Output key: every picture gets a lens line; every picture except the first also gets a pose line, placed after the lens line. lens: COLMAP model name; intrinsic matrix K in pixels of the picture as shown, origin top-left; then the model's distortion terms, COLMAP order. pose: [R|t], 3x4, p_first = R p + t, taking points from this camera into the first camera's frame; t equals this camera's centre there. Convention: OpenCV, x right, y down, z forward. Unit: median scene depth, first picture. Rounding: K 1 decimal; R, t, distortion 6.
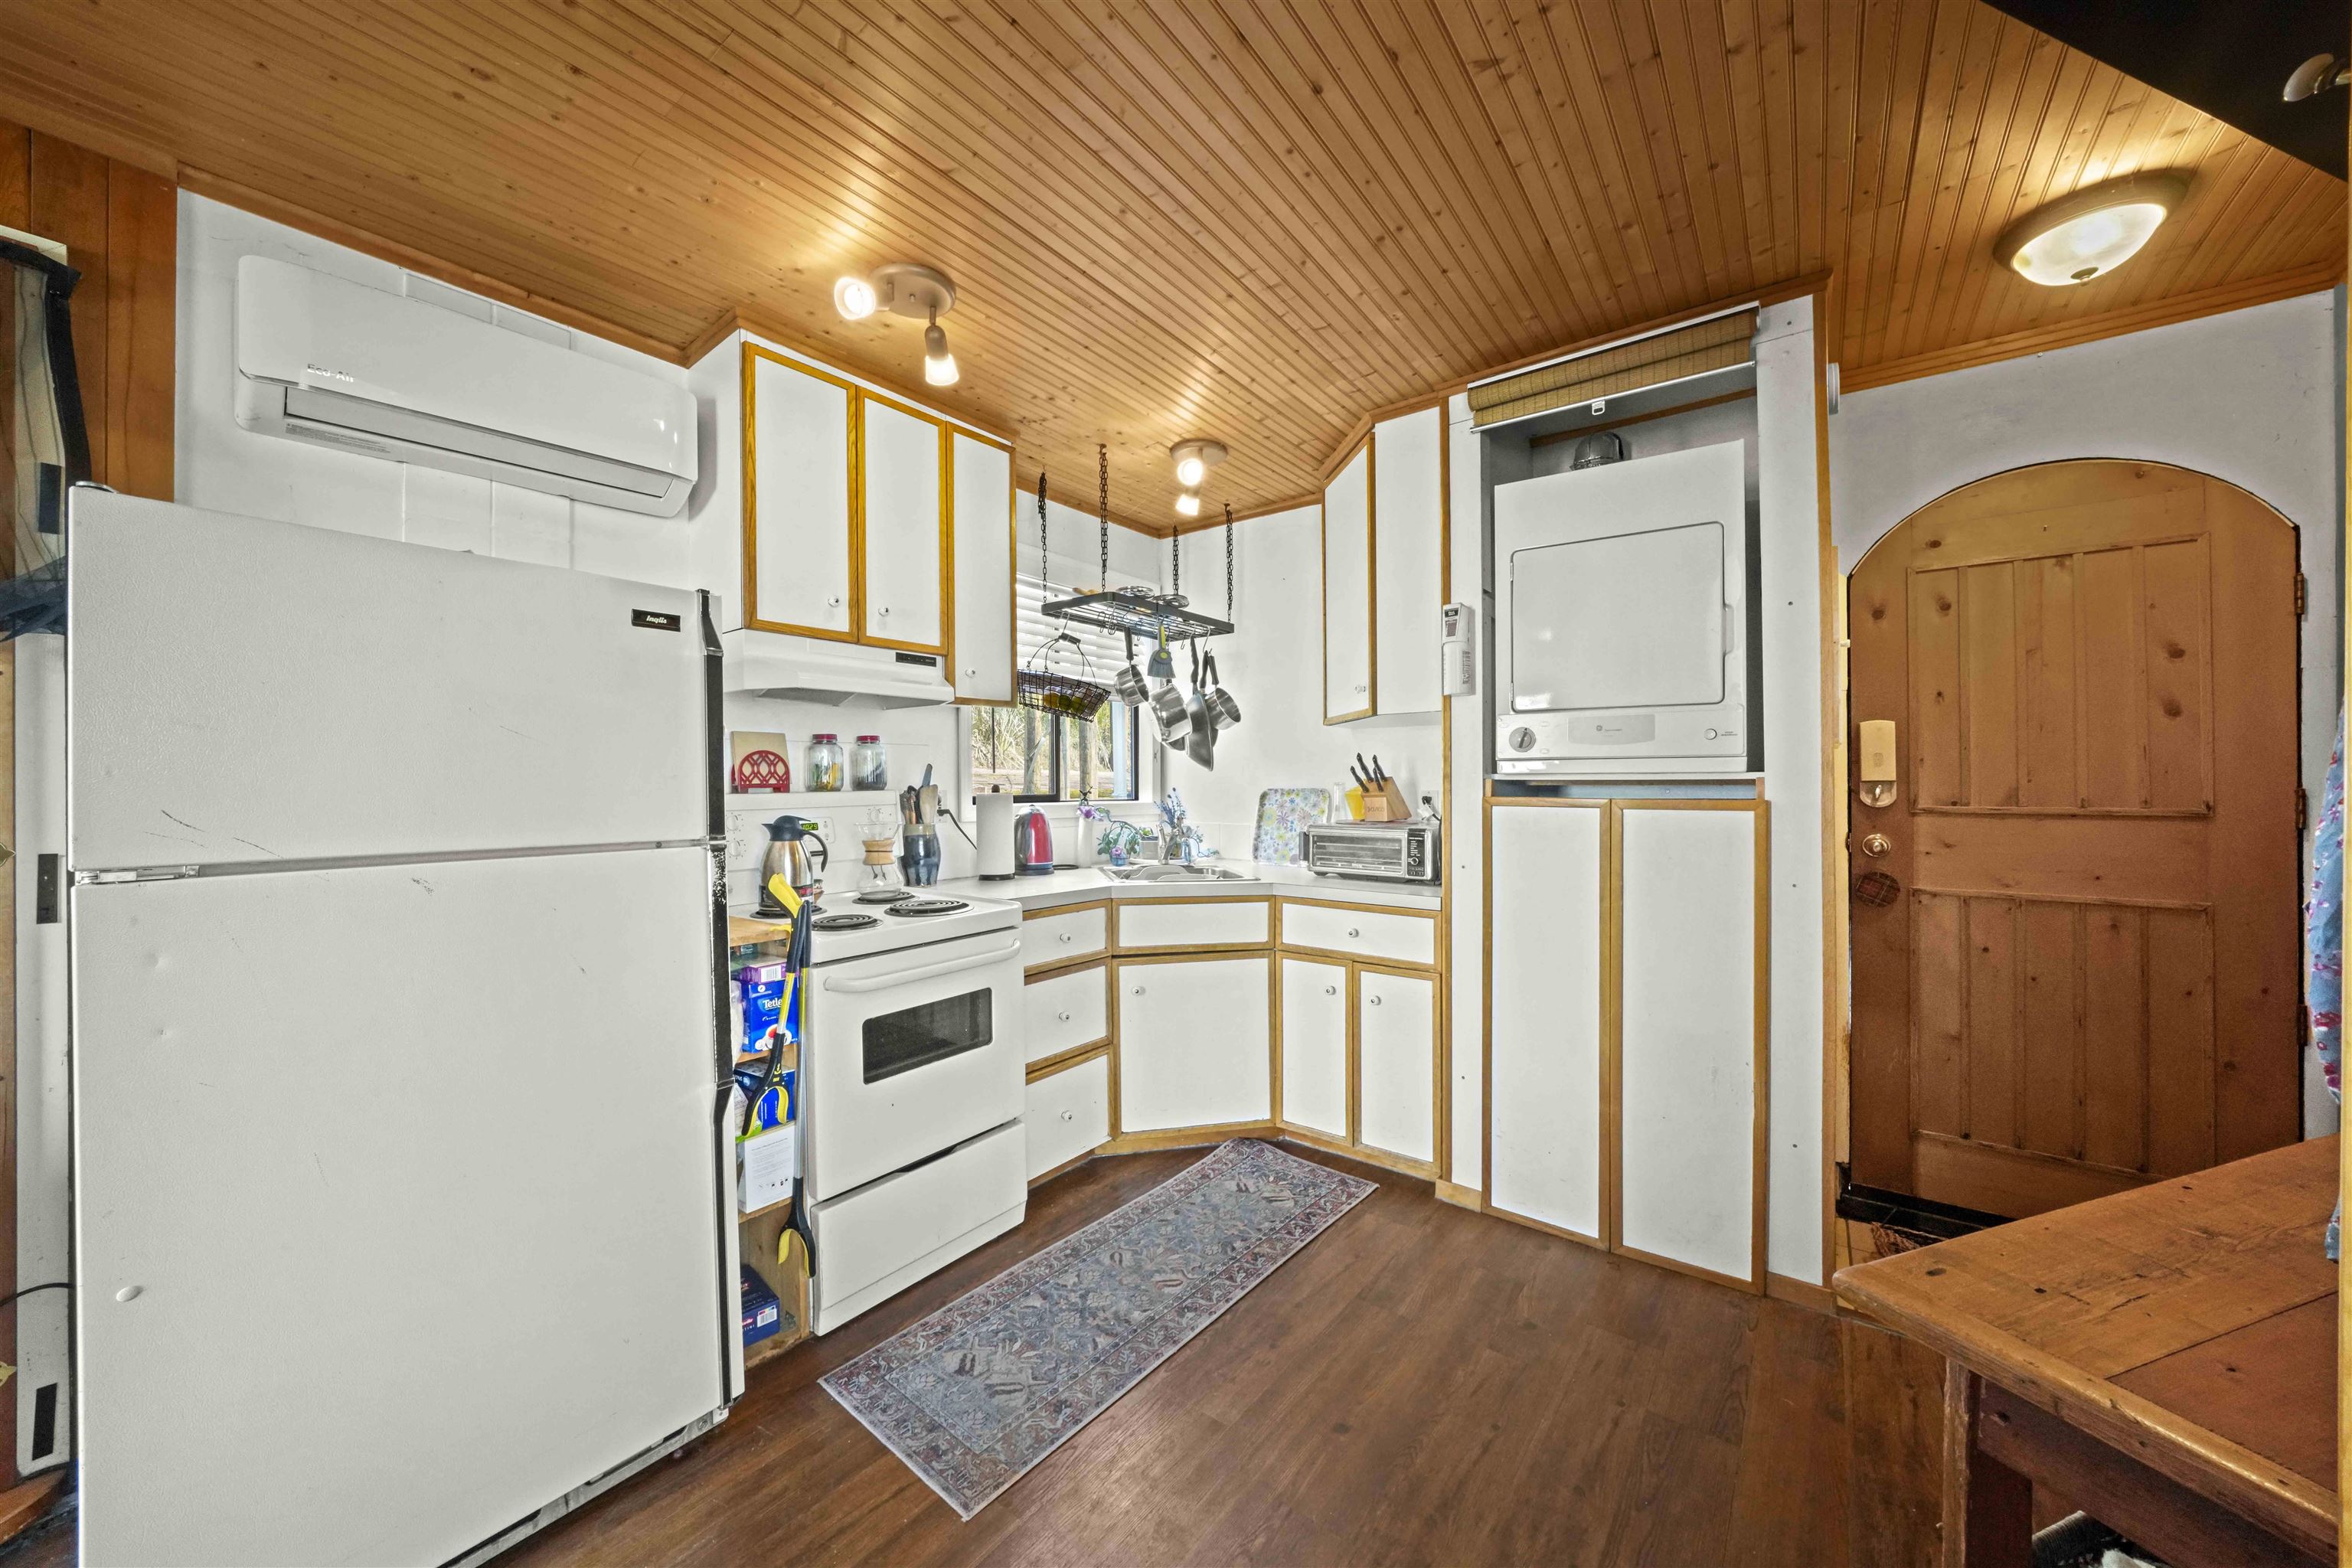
lens RADIAL K [[830.2, 0, 1164.9], [0, 830.2, 784.5], [0, 0, 1]] dist [-0.018035, 0.001861]
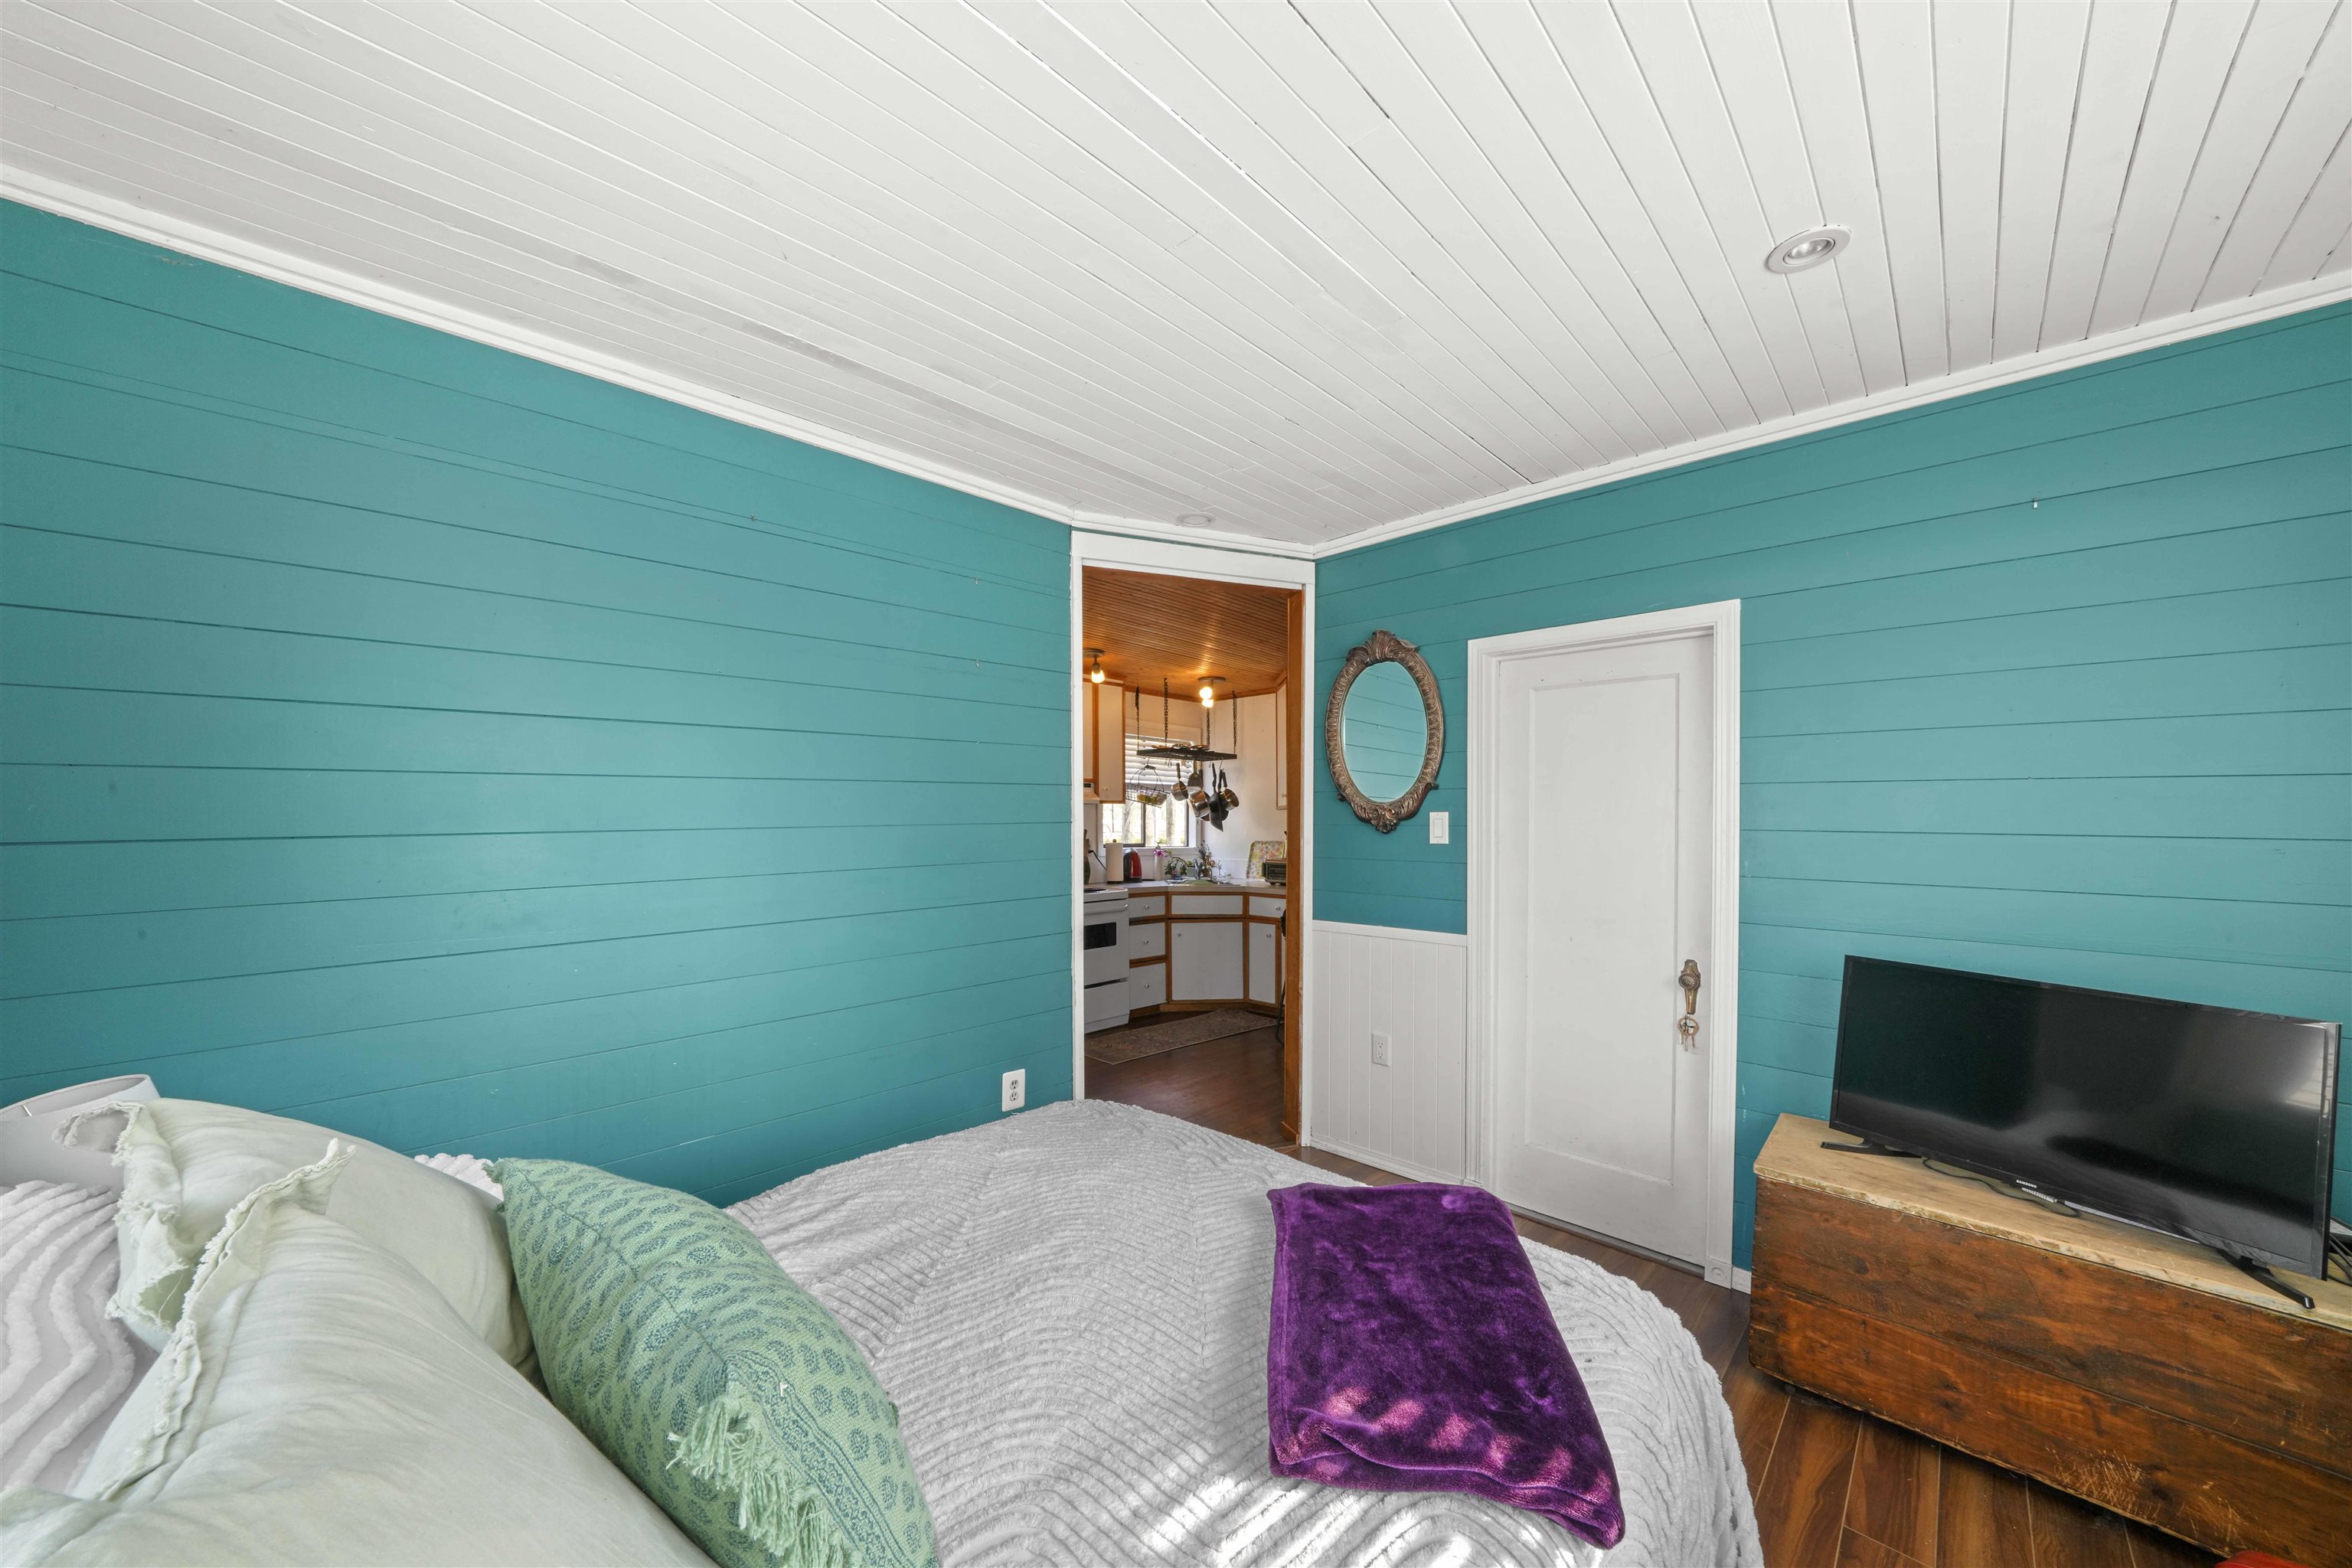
lens RADIAL K [[830.2, 0, 1162.2], [0, 830.2, 808.4], [0, 0, 1]] dist [-0.018035, 0.001861]
pose [[0.993439, 0.002796, -0.114327, 0.171417], [-0.005387, 0.999735, -0.022365, -0.032972], [0.114234, 0.022835, 0.993191, -1.190693]]
